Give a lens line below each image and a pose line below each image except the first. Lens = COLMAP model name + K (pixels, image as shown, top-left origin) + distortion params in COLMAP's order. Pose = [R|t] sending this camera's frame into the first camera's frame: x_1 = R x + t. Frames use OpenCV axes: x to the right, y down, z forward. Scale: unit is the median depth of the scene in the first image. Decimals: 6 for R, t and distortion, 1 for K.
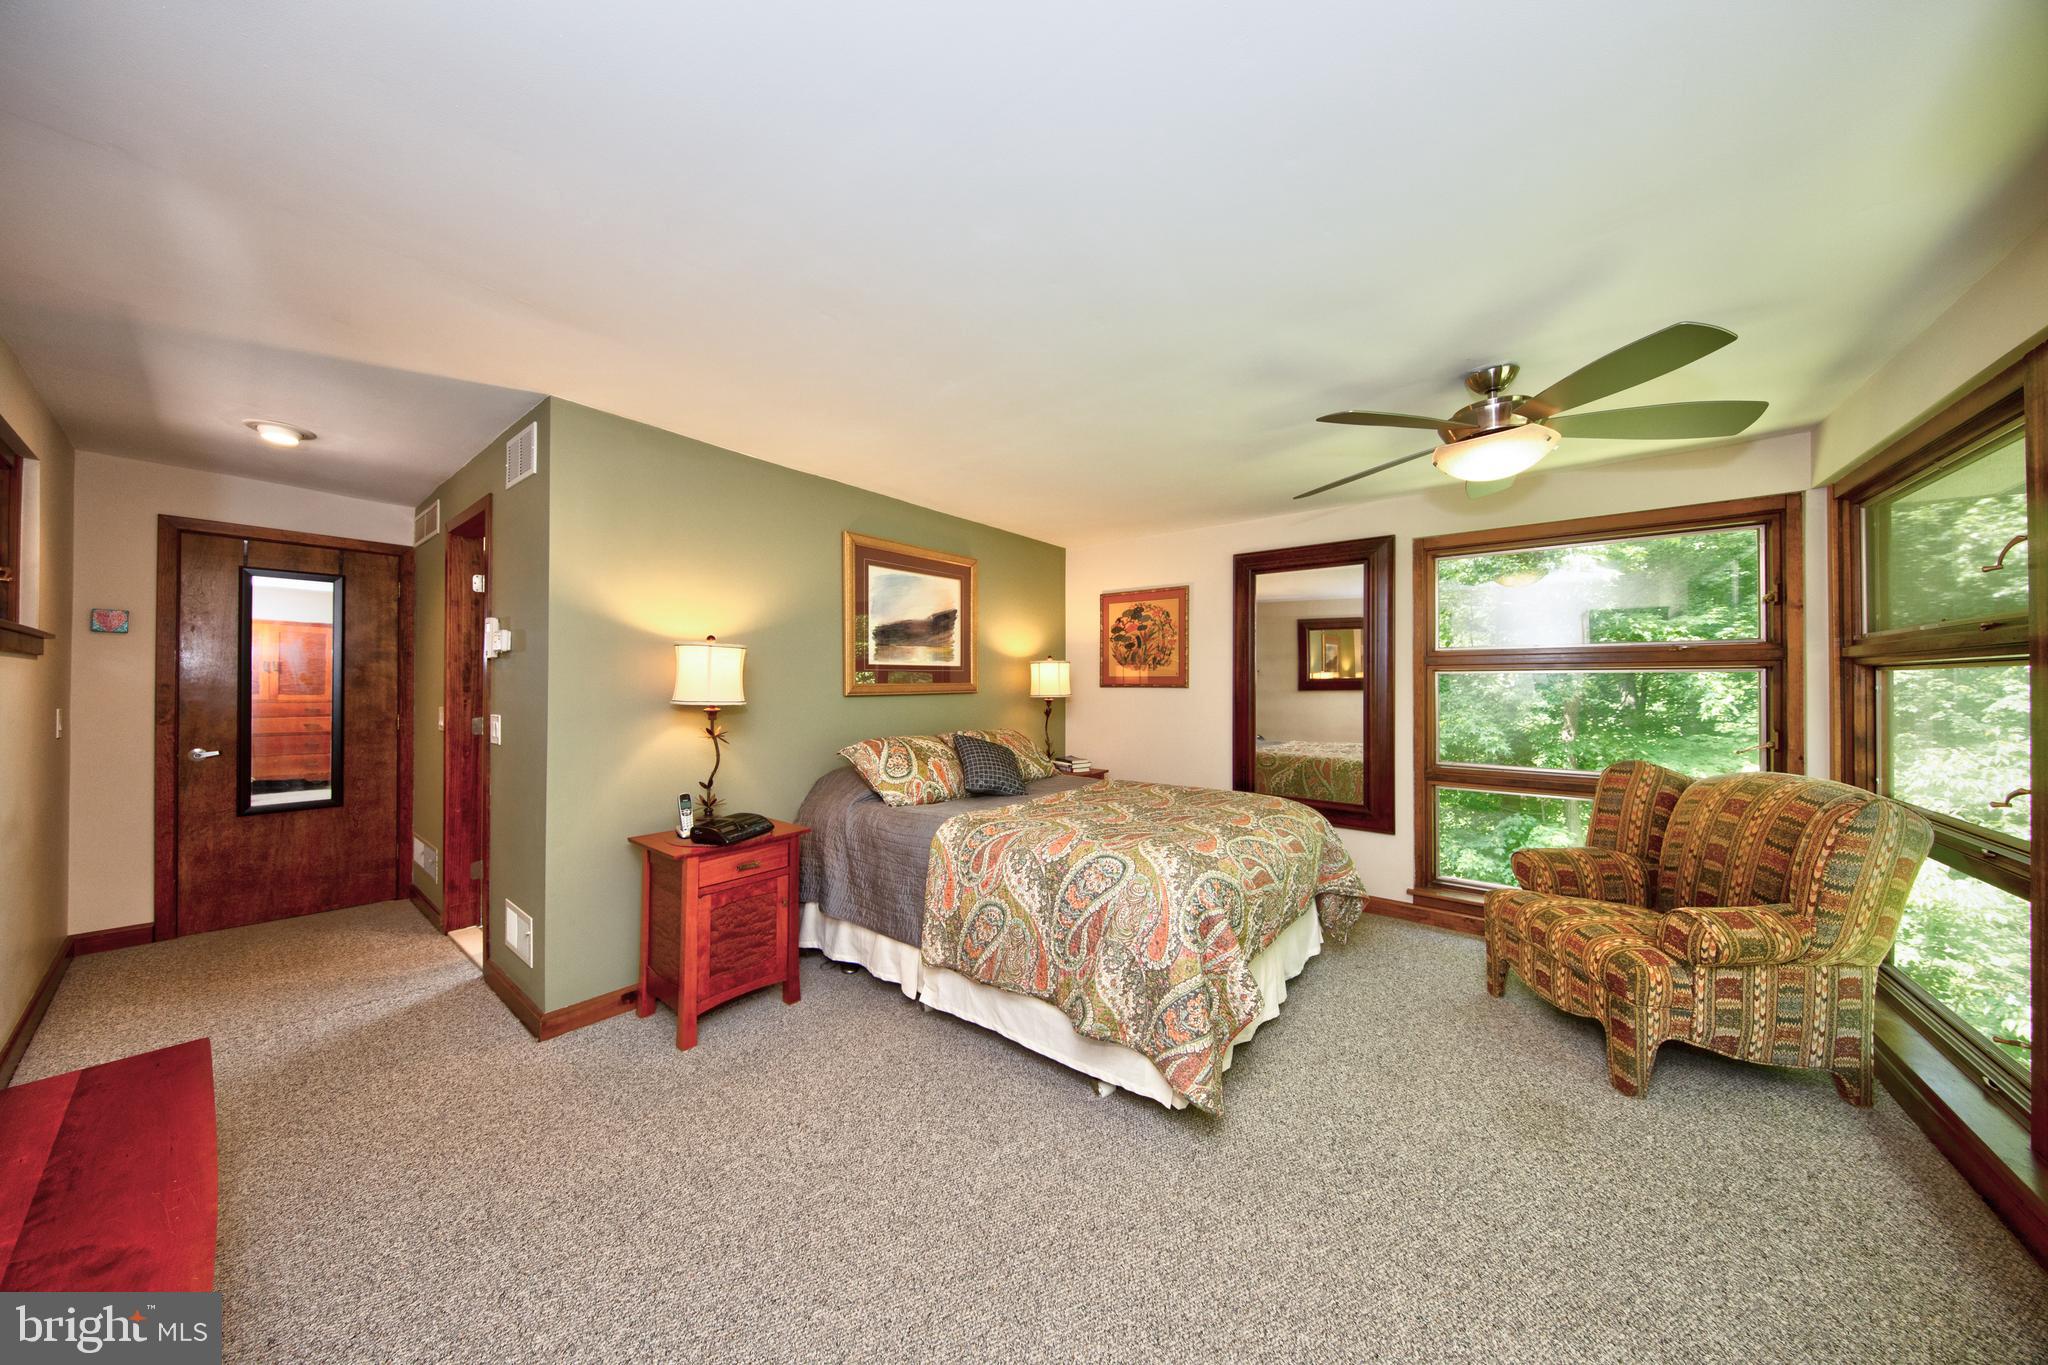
lens RADIAL K [[651.6, 0, 1019.7], [0, 651.6, 679.6], [0, 0, 1]] dist [0.001941, 0.000008]
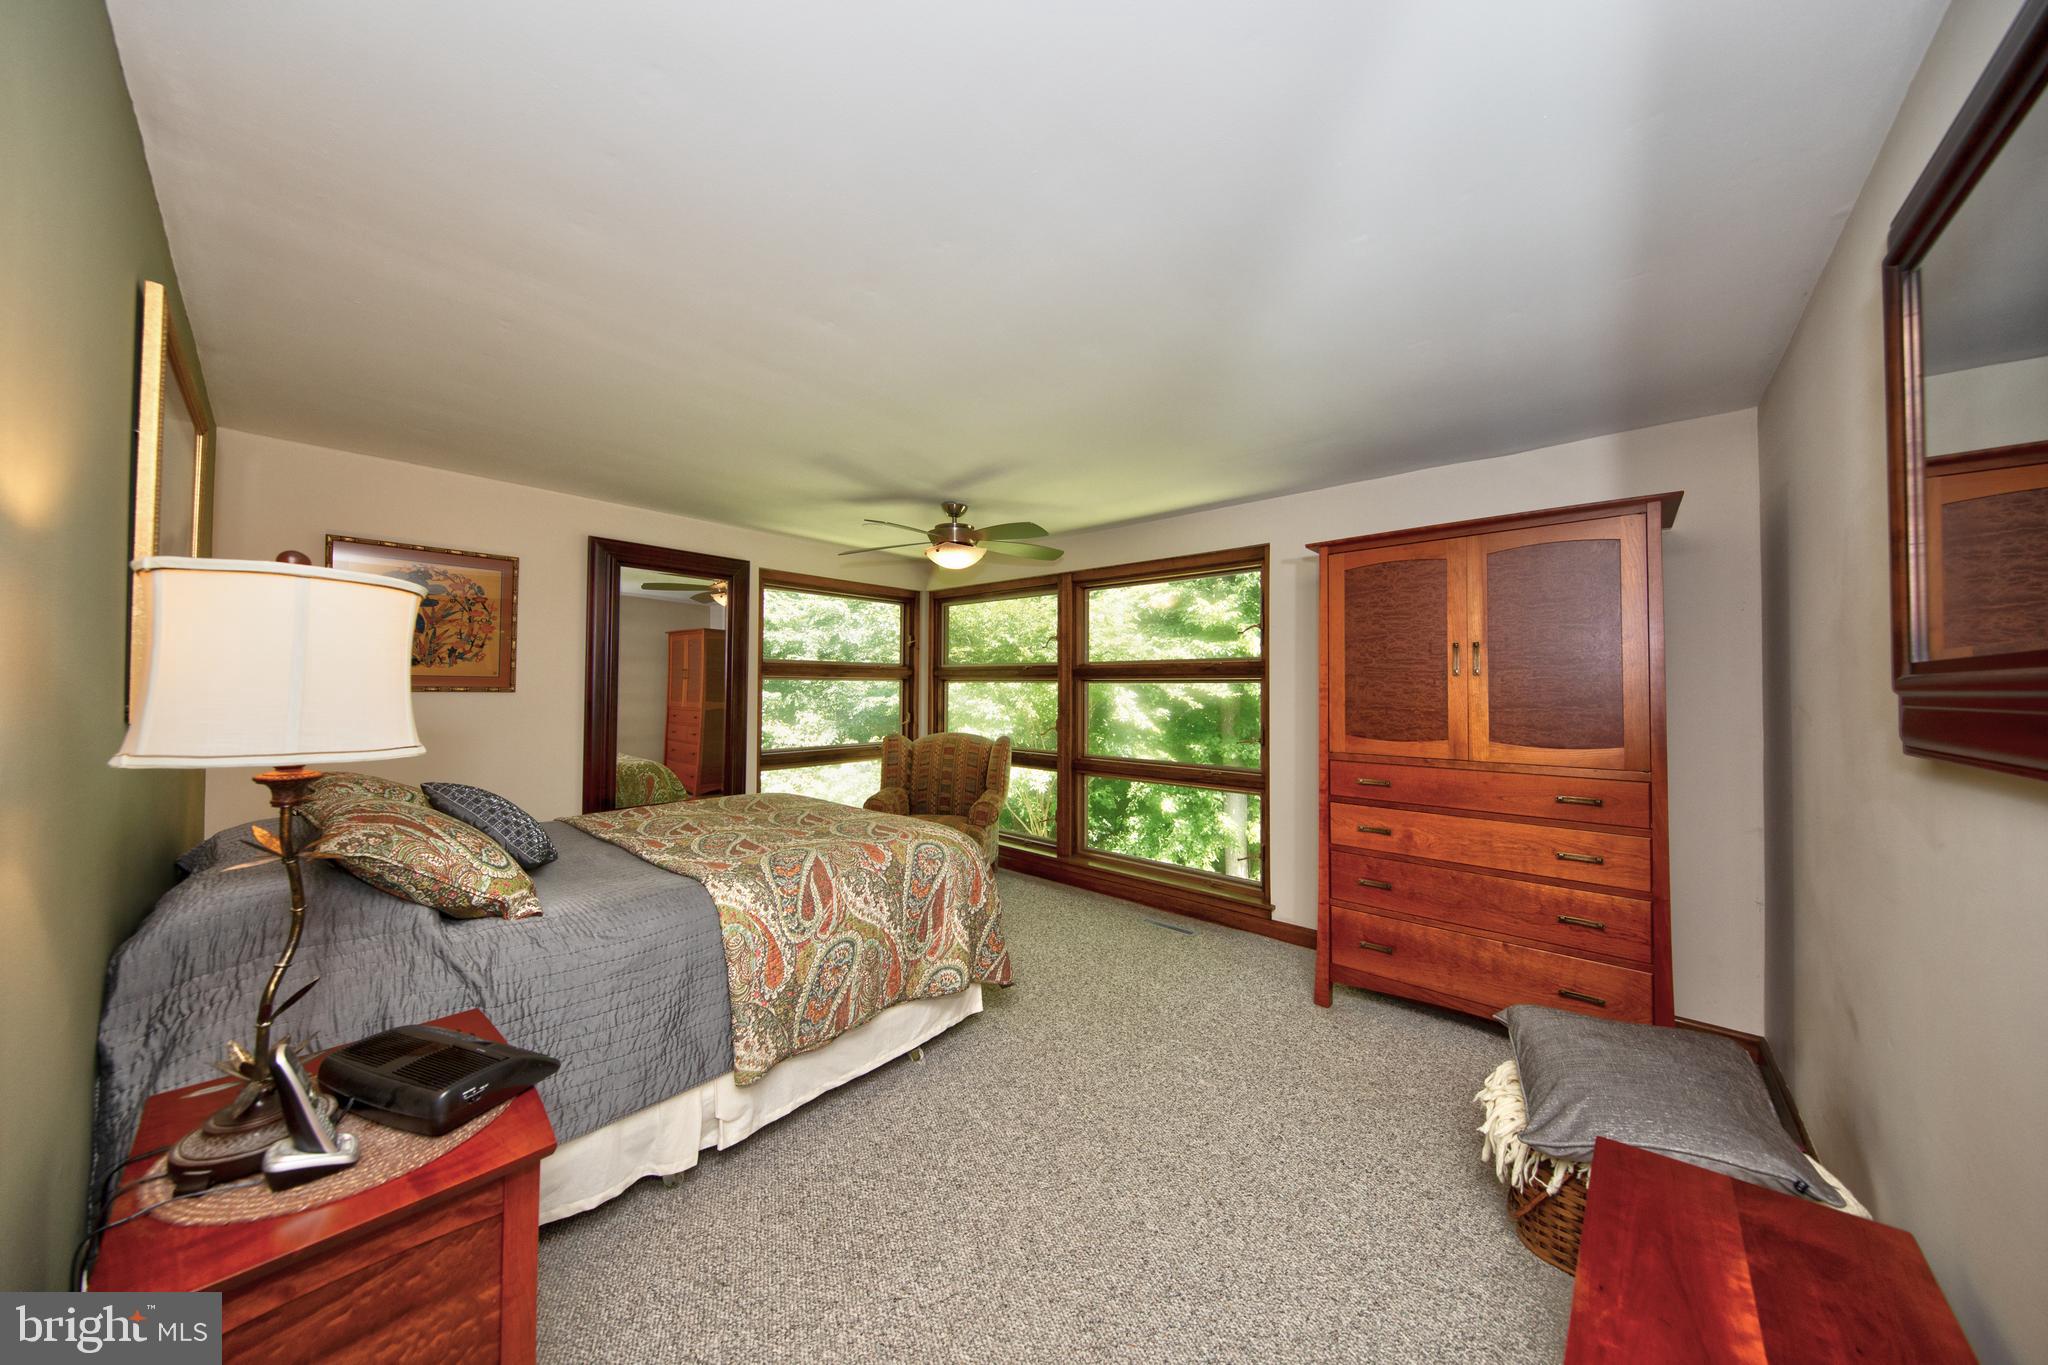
lens RADIAL K [[651.6, 0, 1023.0], [0, 651.6, 681.4], [0, 0, 1]] dist [0.001941, 0.000008]
pose [[0.050295, 0.008093, 0.998702, -0.873209], [-0.014916, 0.999862, -0.007352, -0.005088], [-0.998623, -0.014527, 0.050408, 0.682159]]
